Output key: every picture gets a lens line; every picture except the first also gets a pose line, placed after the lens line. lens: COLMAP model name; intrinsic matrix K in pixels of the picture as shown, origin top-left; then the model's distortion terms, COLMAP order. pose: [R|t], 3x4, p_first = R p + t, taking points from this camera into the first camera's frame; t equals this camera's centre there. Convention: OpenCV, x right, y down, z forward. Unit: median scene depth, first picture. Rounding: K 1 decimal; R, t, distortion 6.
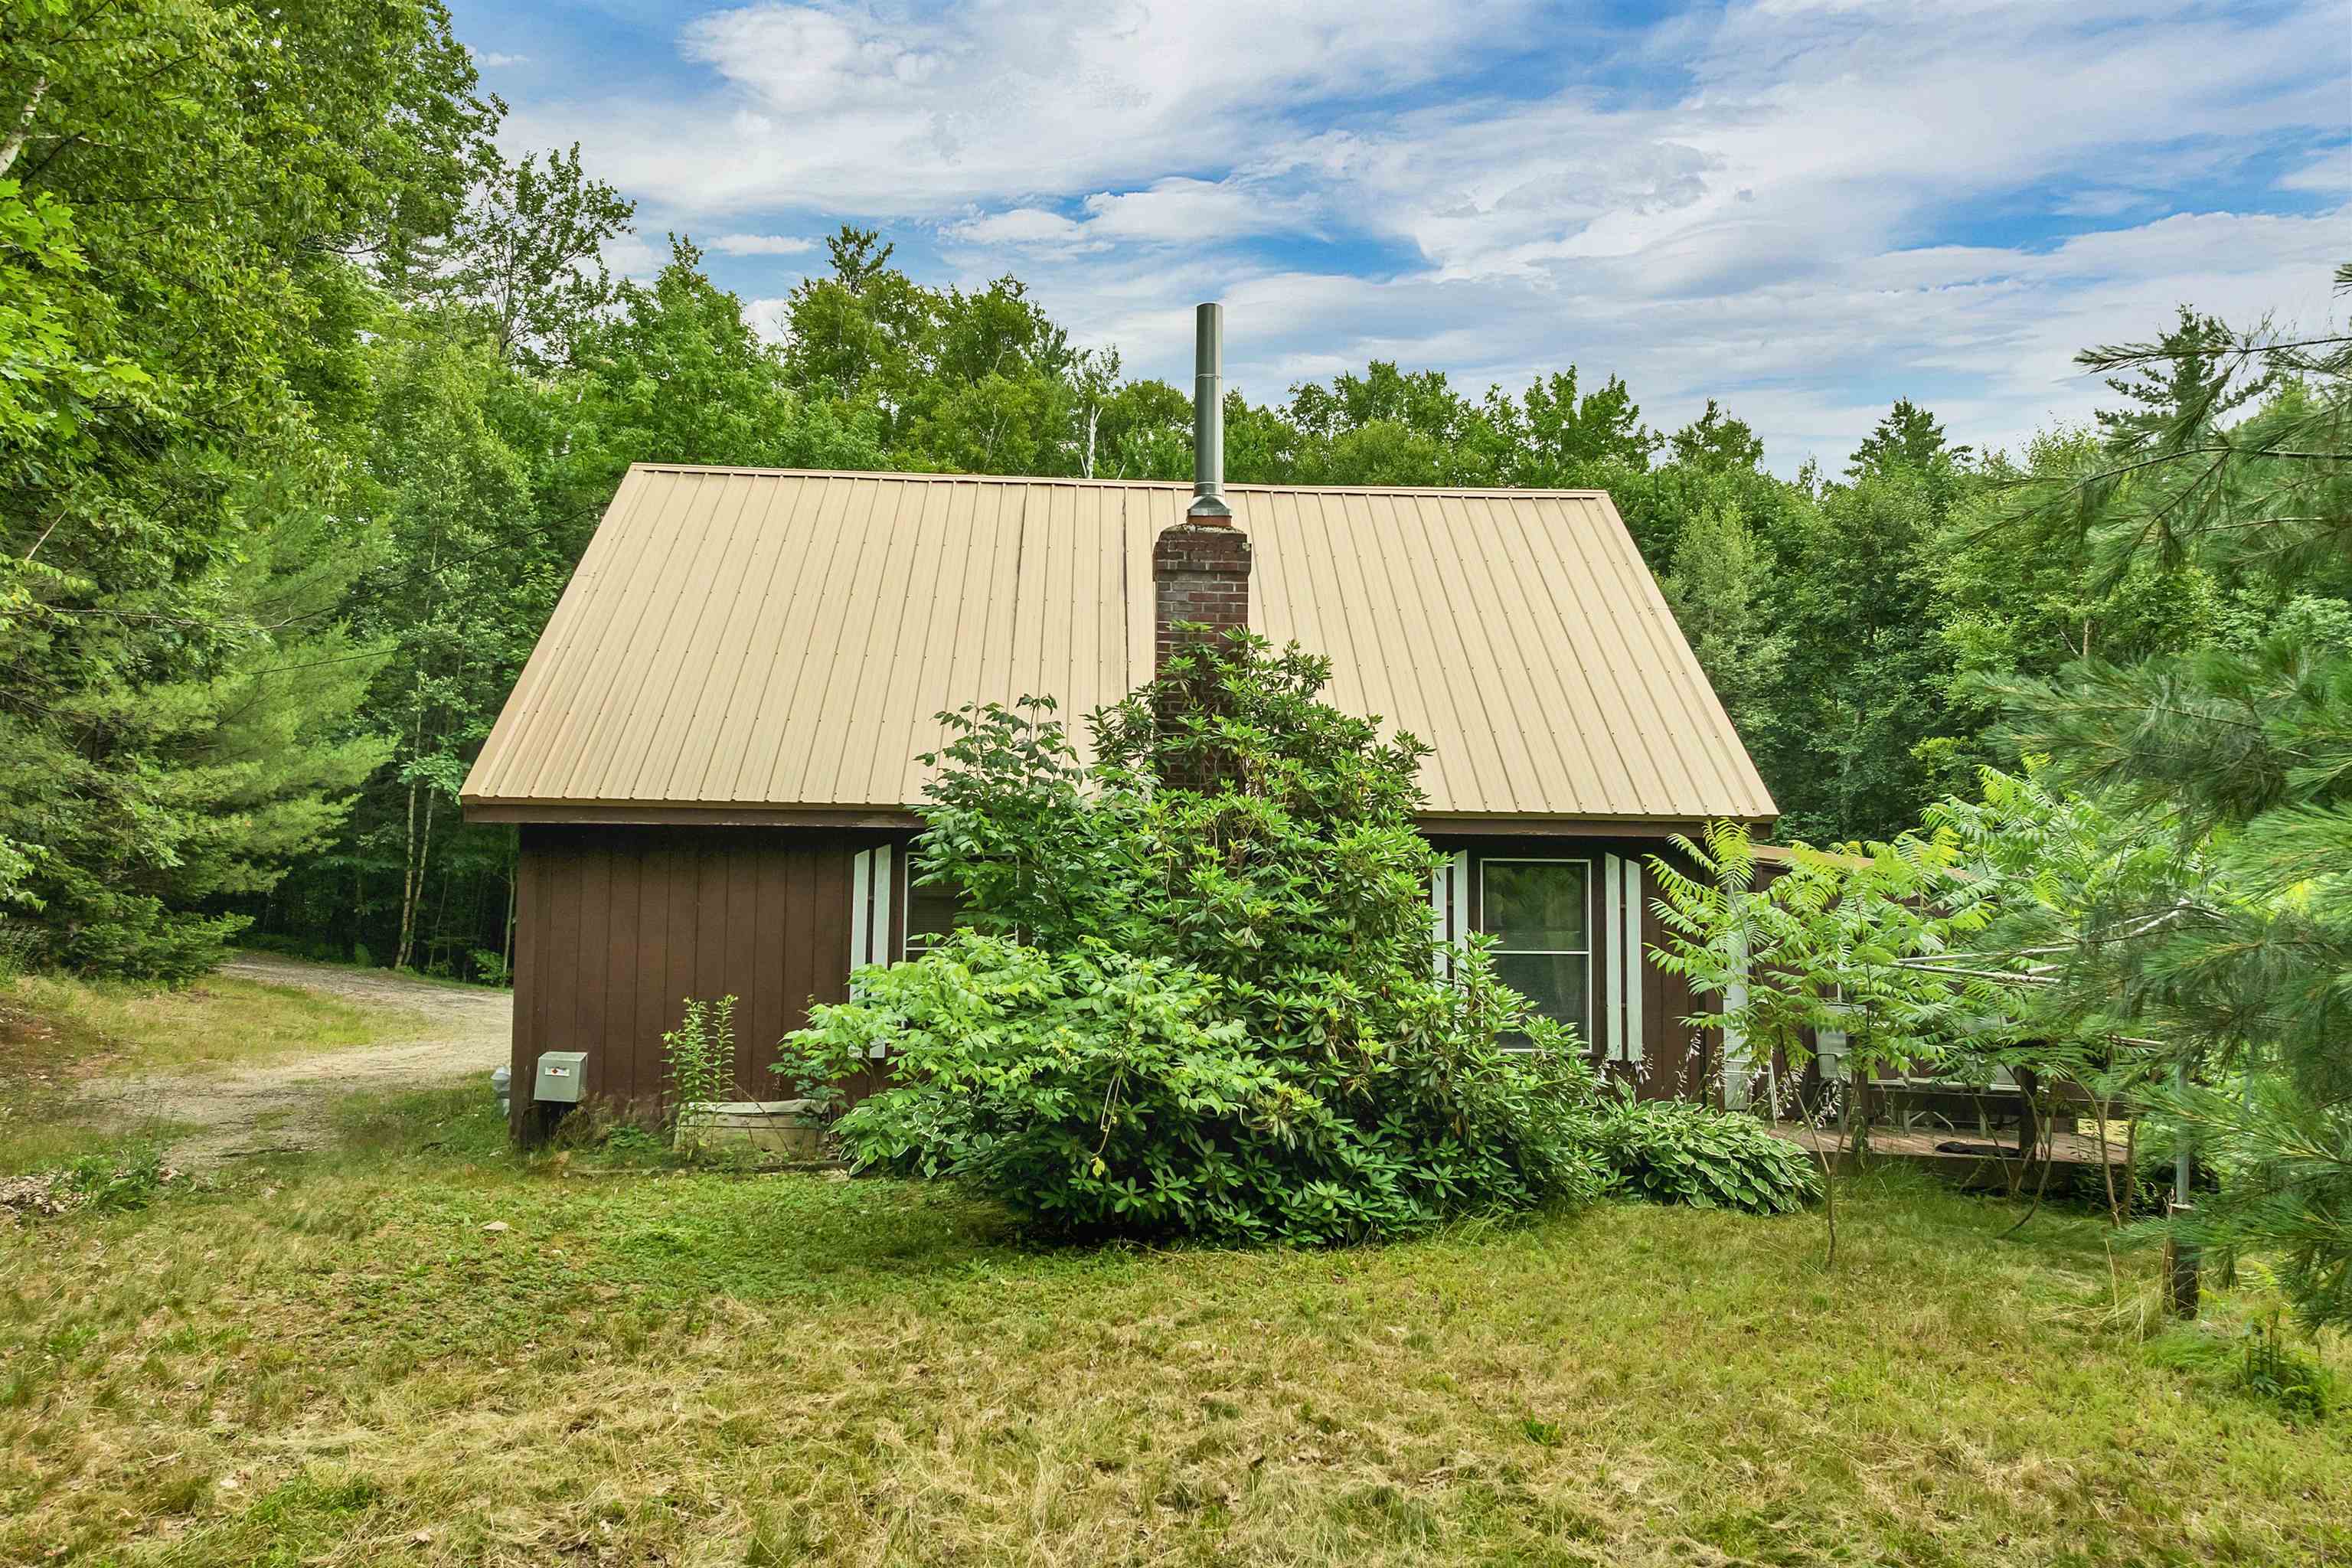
lens RADIAL K [[1537.4, 0, 1176.7], [0, 1537.4, 807.6], [0, 0, 1]] dist [-0.034796, 0.000851]
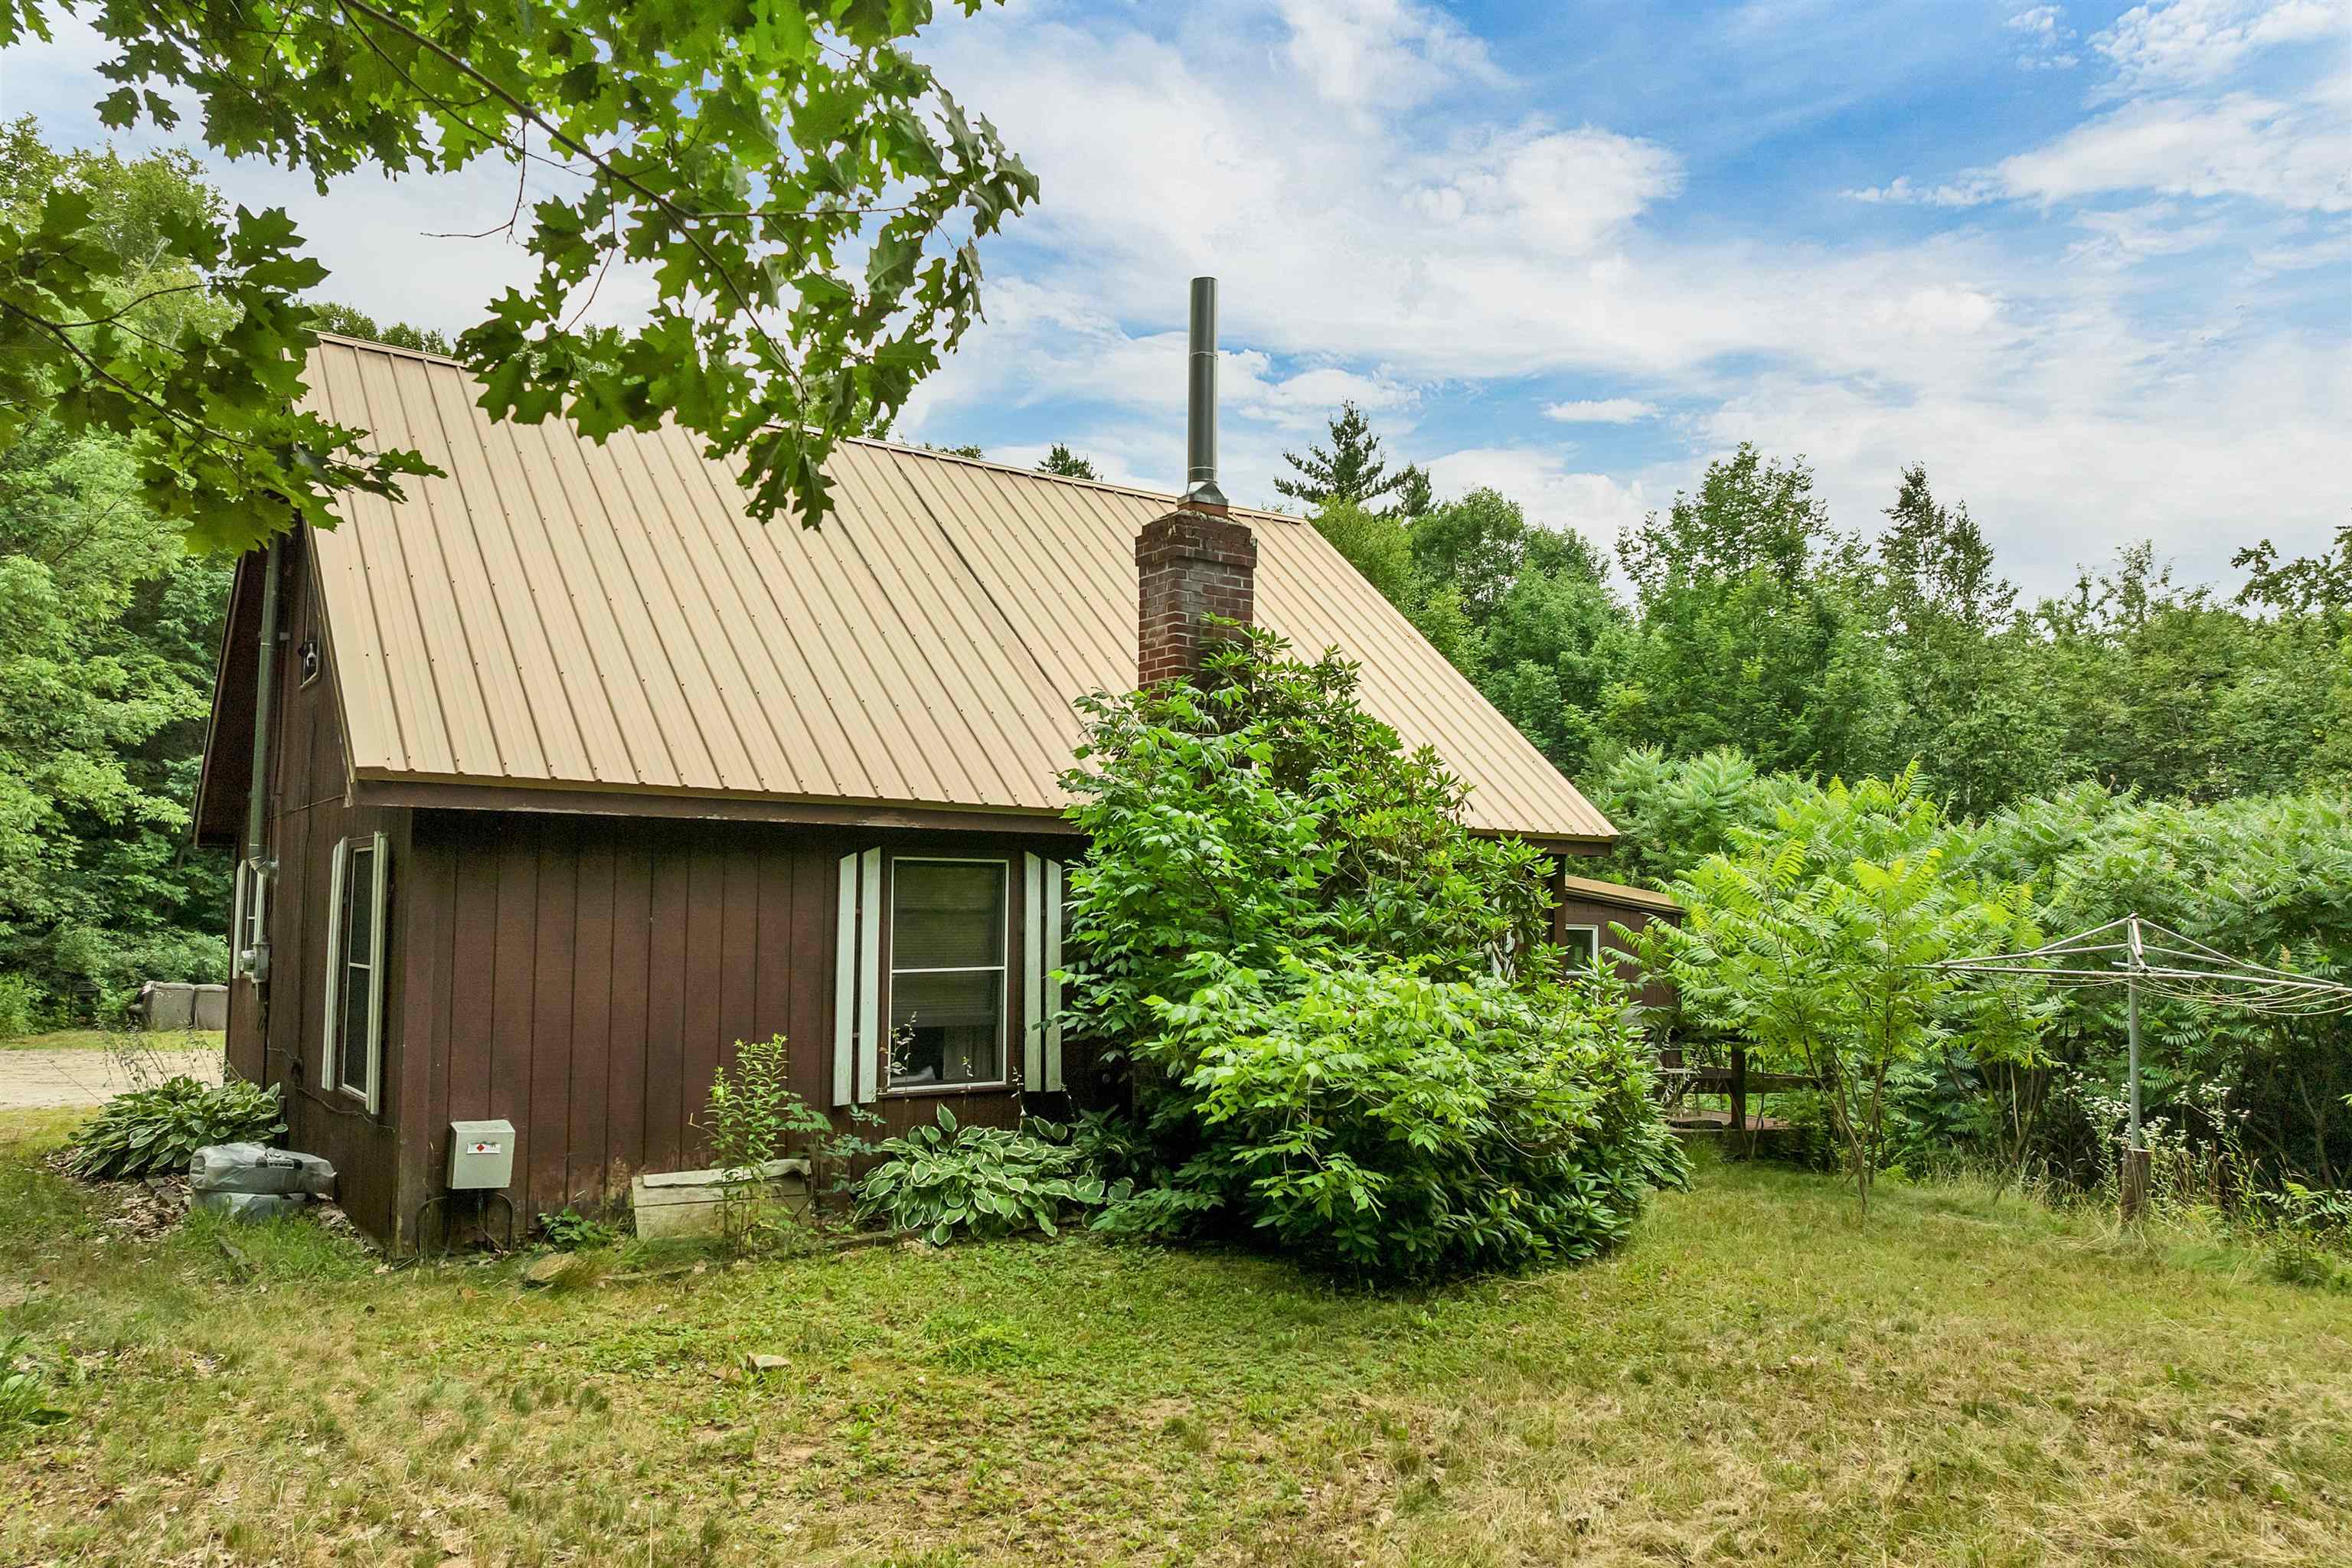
lens RADIAL K [[1537.4, 0, 1176.7], [0, 1537.4, 807.6], [0, 0, 1]] dist [-0.034796, 0.000851]
pose [[0.863900, 0.030000, 0.502769, -0.461141], [-0.030273, 0.999513, -0.007623, 0.004611], [-0.502753, -0.008635, 0.864387, 0.189614]]
